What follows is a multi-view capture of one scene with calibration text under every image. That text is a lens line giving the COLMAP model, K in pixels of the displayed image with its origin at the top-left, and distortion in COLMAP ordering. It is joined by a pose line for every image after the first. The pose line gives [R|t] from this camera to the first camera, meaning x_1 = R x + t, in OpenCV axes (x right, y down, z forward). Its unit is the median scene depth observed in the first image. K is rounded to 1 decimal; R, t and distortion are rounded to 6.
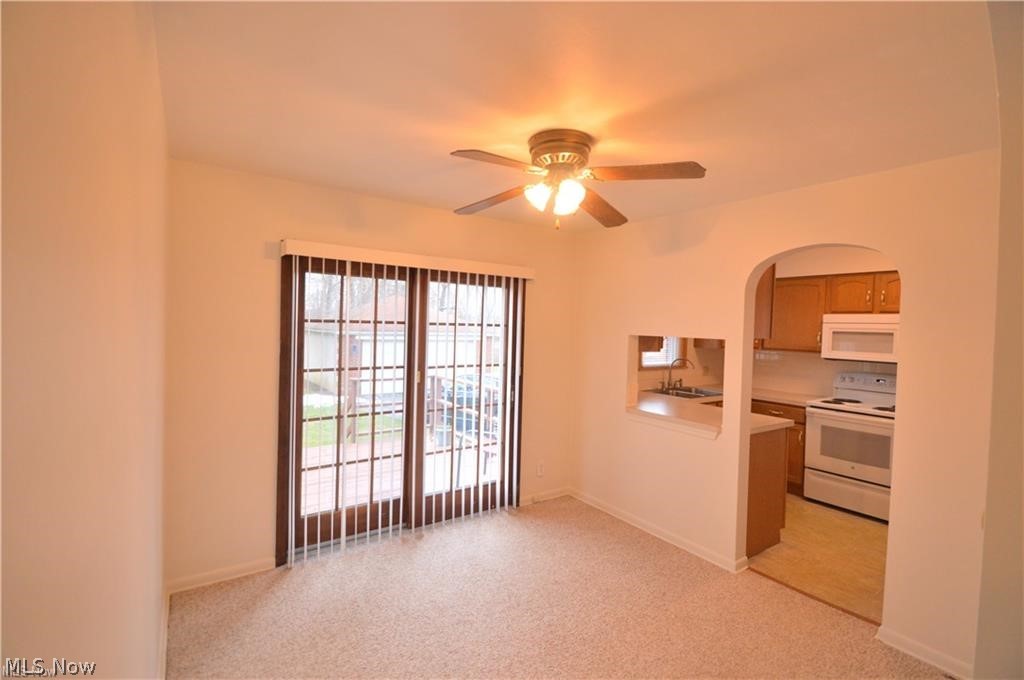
lens RADIAL K [[469.3, 0, 513.1], [0, 469.3, 329.1], [0, 0, 1]] dist [0.004651, 0.000261]
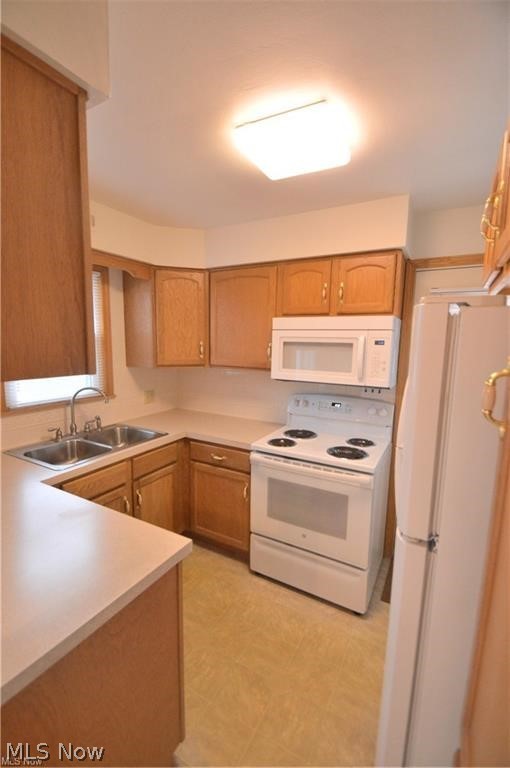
lens RADIAL K [[352.0, 0, 254.6], [0, 352.0, 386.0], [0, 0, 1]] dist [0.004651, 0.000261]
pose [[0.901456, -0.078113, 0.425764, 0.406961], [0.018182, 0.989548, 0.143053, -0.005840], [-0.432488, -0.121214, 0.893455, 0.533252]]
